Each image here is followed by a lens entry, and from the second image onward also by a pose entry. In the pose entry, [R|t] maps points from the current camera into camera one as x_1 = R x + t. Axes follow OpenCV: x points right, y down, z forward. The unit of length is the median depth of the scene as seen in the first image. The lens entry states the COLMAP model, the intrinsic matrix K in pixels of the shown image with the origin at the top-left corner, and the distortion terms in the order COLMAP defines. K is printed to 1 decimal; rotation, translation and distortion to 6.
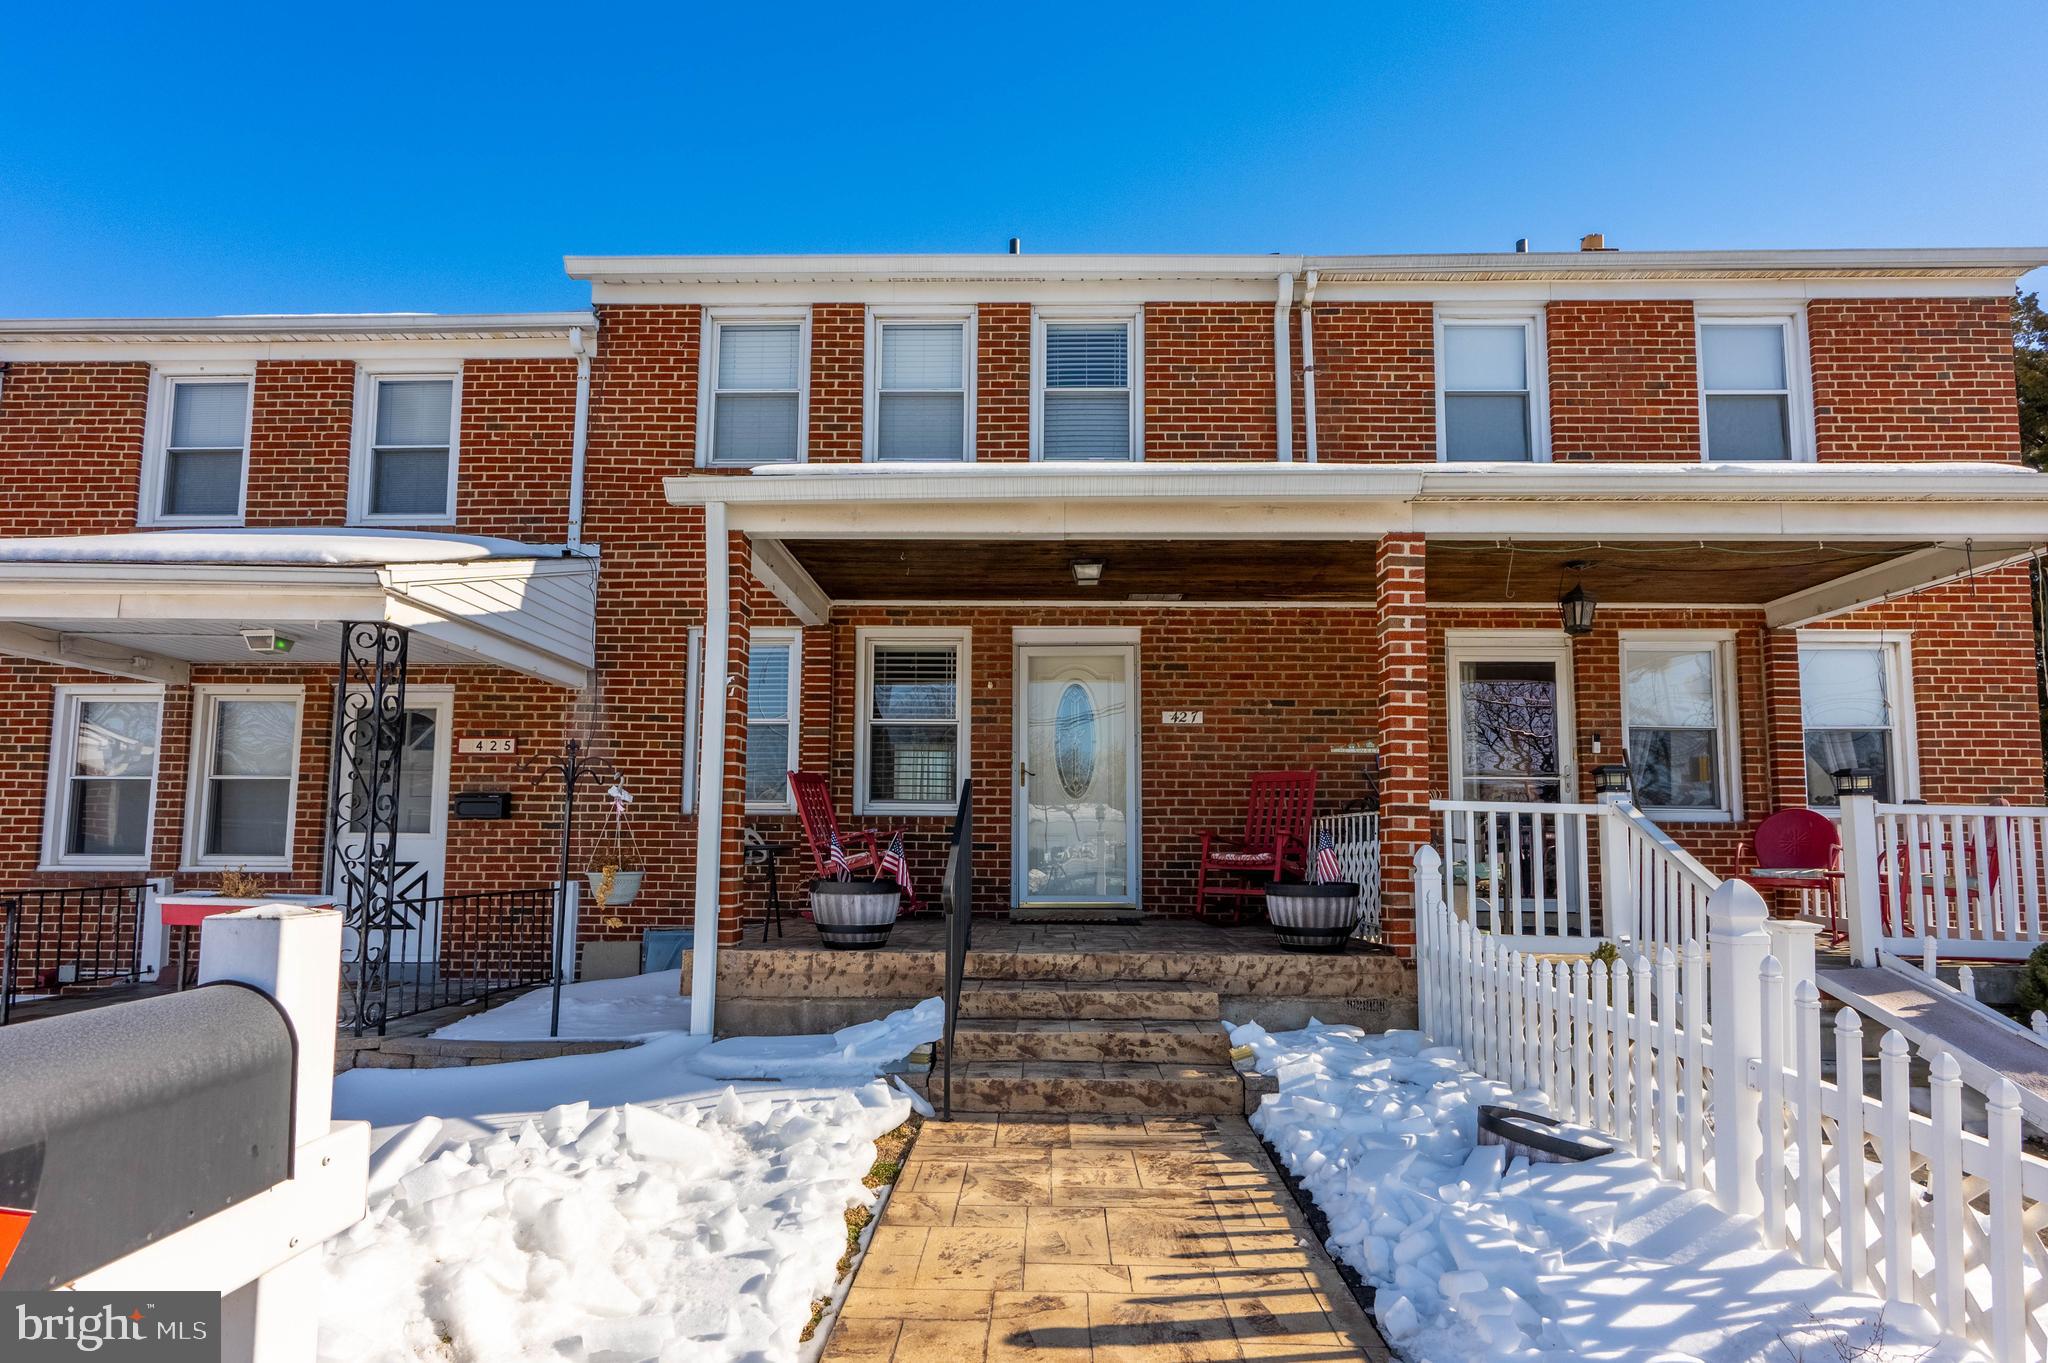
lens RADIAL K [[1046.4, 0, 1015.5], [0, 1046.4, 763.3], [0, 0, 1]] dist [-0.000892, 0.001826]
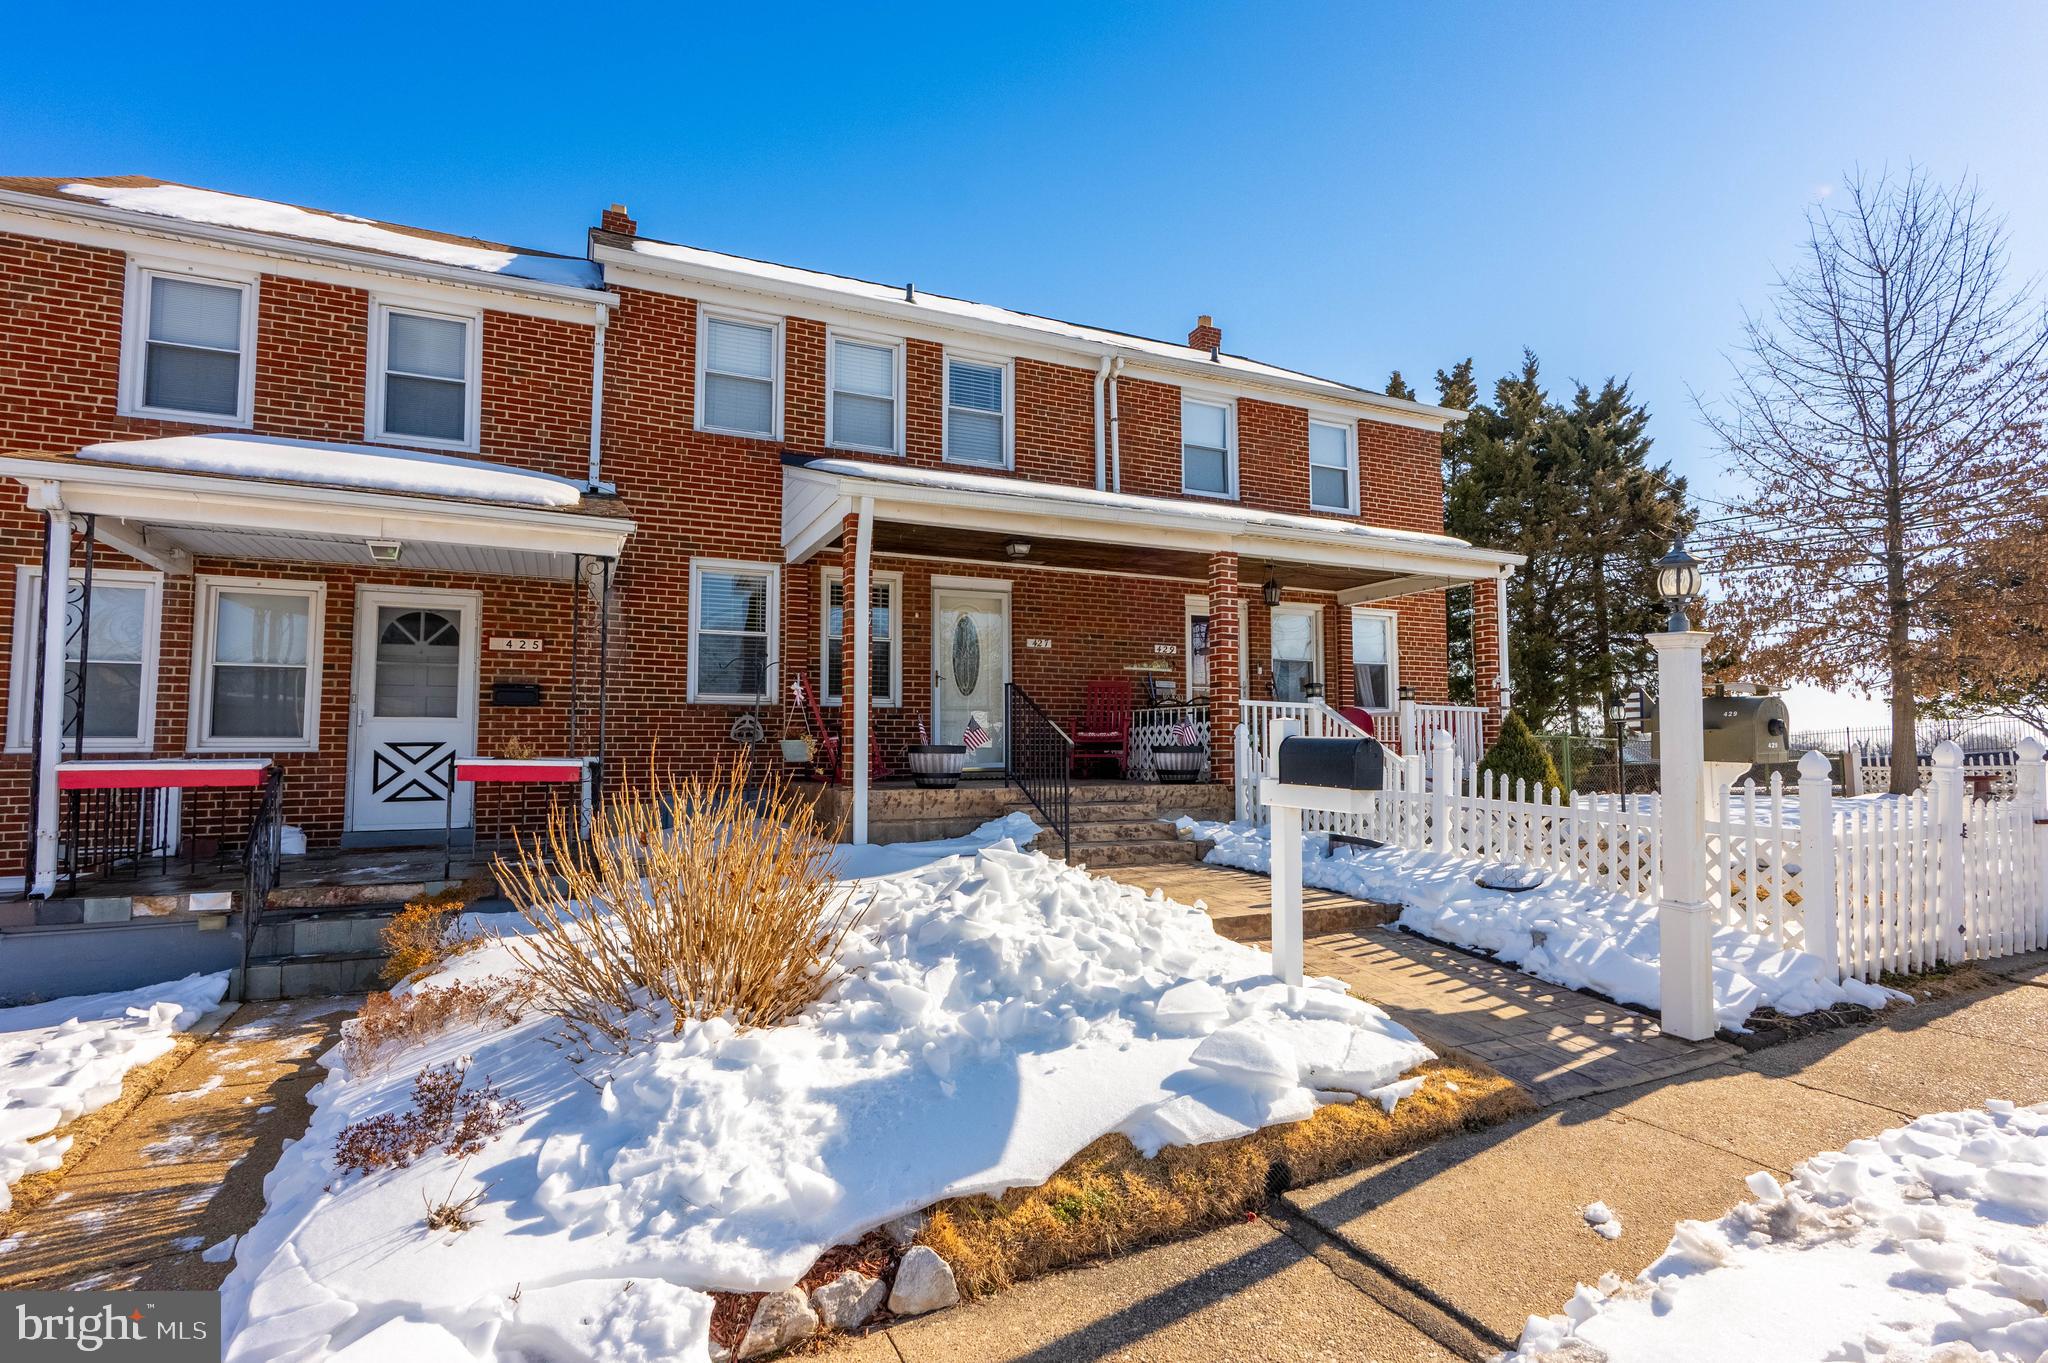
lens RADIAL K [[1020.6, 0, 1025.0], [0, 1020.6, 688.3], [0, 0, 1]] dist [0.005156, 0.001375]
pose [[0.895464, 0.018861, 0.444734, -0.500655], [-0.028225, 0.999497, 0.014443, 0.000072], [-0.444238, -0.025486, 0.895546, -0.297535]]
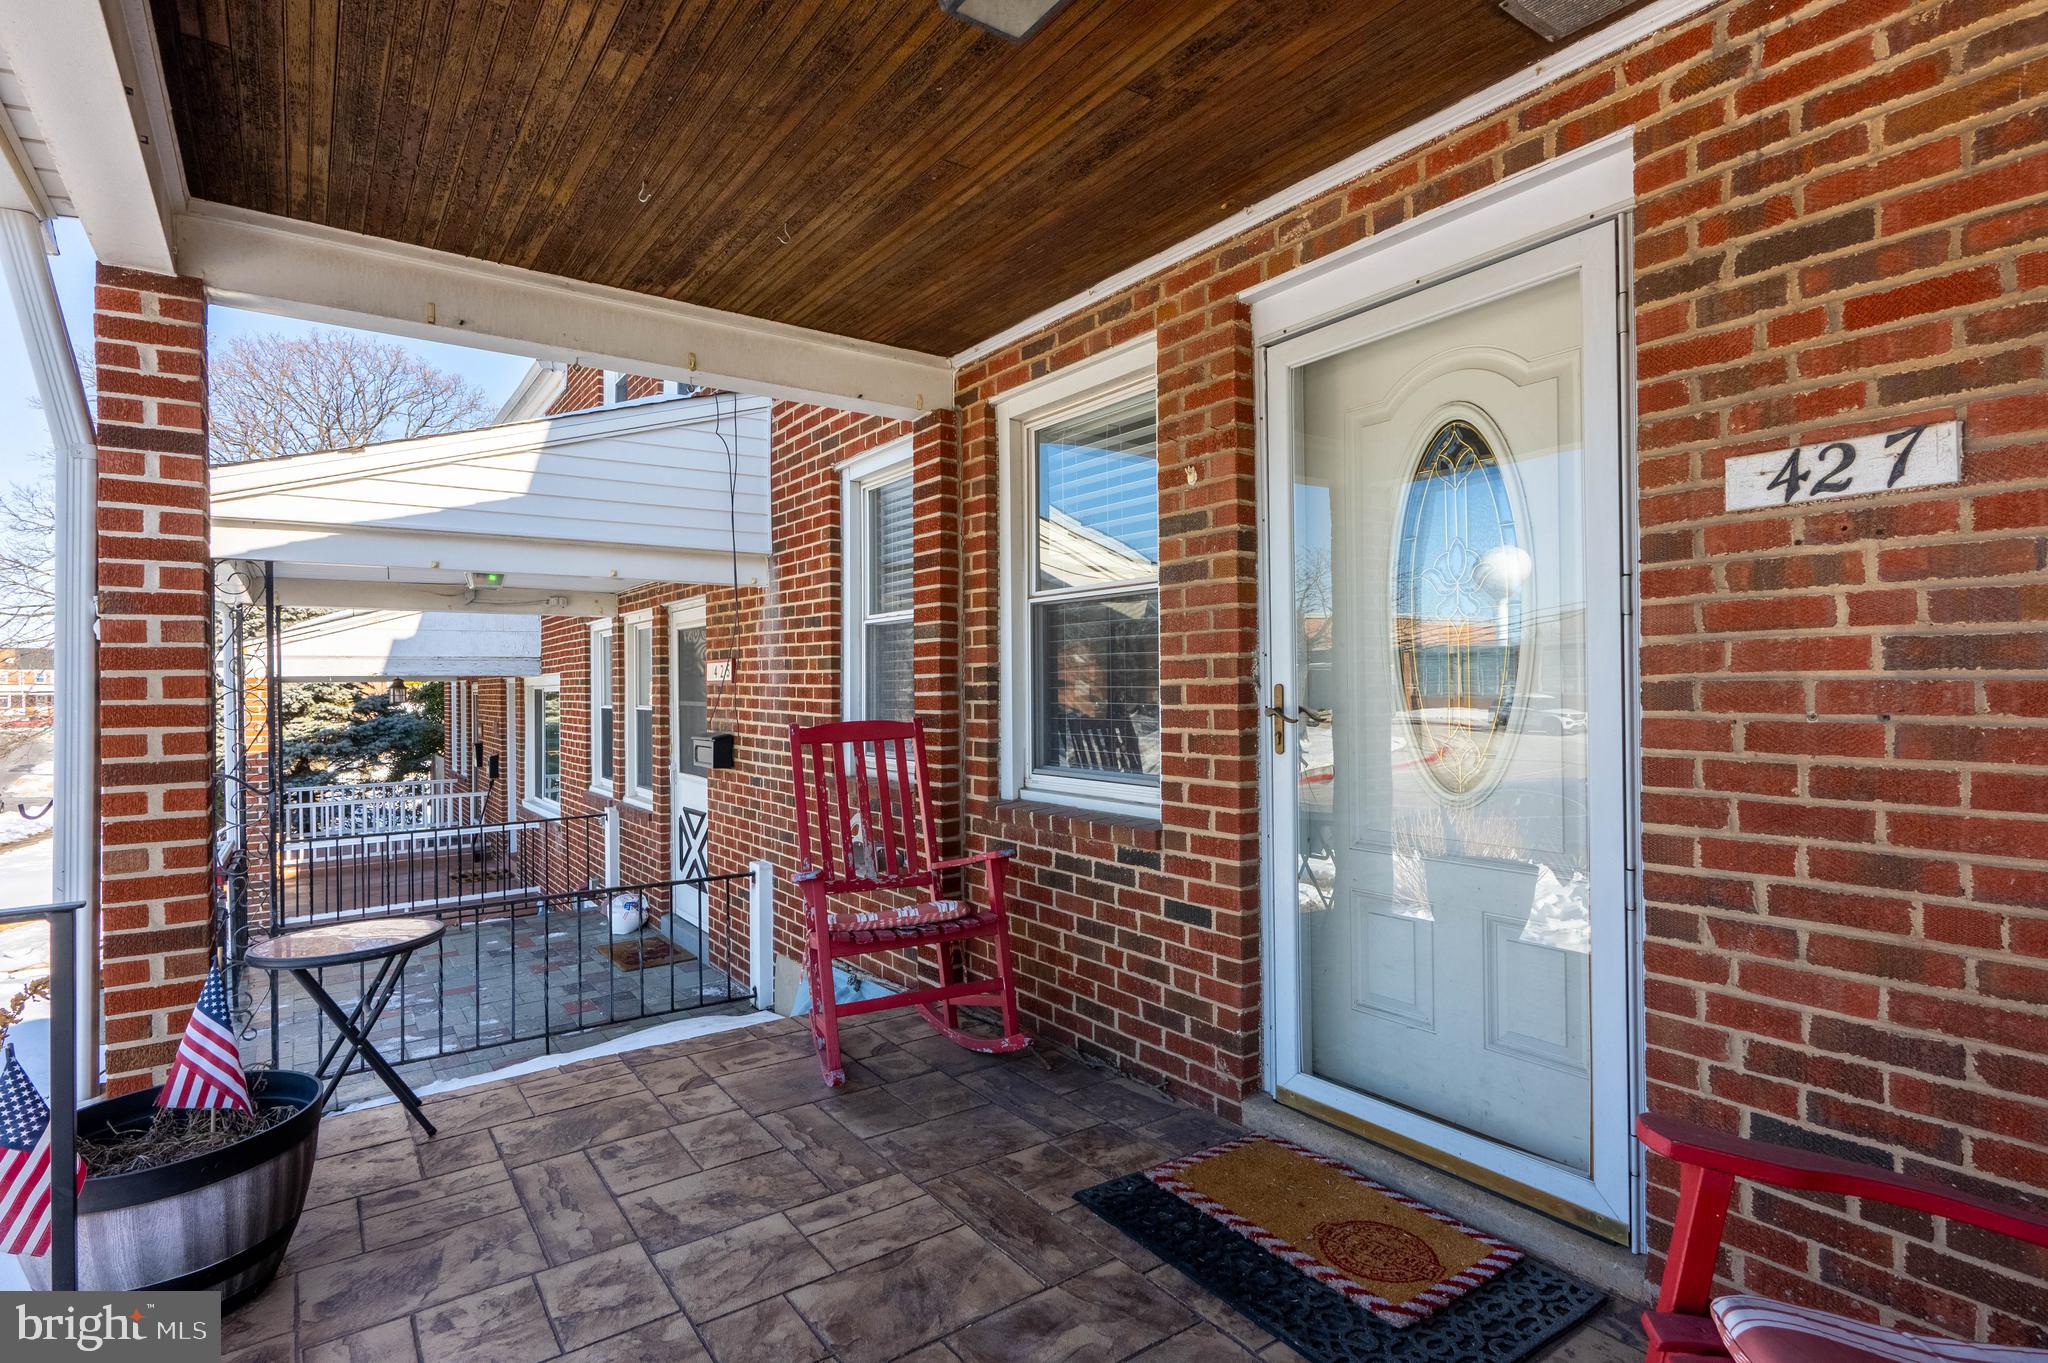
lens RADIAL K [[1020.6, 0, 1032.6], [0, 1020.6, 683.1], [0, 0, 1]] dist [0.005156, 0.001375]
pose [[0.602758, -0.014470, -0.797793, 0.224508], [0.079169, 0.995987, 0.041750, -0.021796], [0.793987, -0.088325, 0.601485, 0.729219]]
